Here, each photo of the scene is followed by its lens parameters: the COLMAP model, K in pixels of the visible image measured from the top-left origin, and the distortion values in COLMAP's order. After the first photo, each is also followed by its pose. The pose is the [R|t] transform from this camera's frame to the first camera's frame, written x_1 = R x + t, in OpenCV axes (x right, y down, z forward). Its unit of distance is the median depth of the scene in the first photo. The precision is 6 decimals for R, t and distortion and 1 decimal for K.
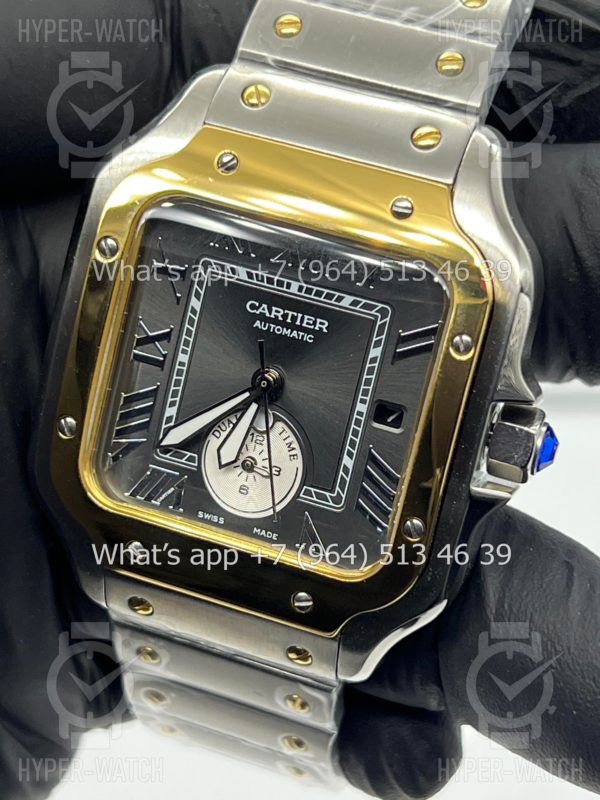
lens RADIAL K [[1845.6, 0, 299.8], [0, 1845.6, 357.3], [0, 0, 1]] dist [0.151365, 0.000000]
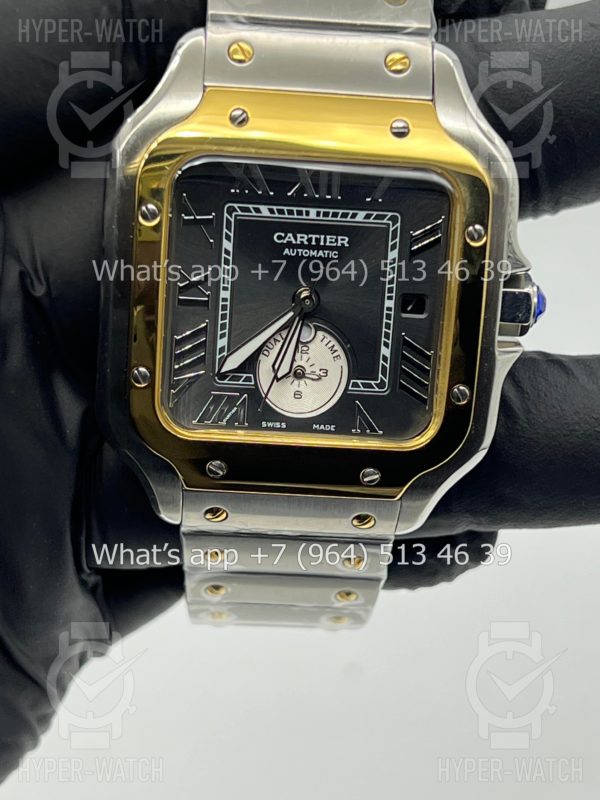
lens RADIAL K [[1845.6, 0, 302.4], [0, 1845.6, 378.5], [0, 0, 1]] dist [0.151365, 0.000000]
pose [[0.943130, -0.224445, 0.245215, -0.312621], [0.200360, 0.972415, 0.119437, -0.076436], [-0.265258, -0.063513, 0.962083, -0.110407]]
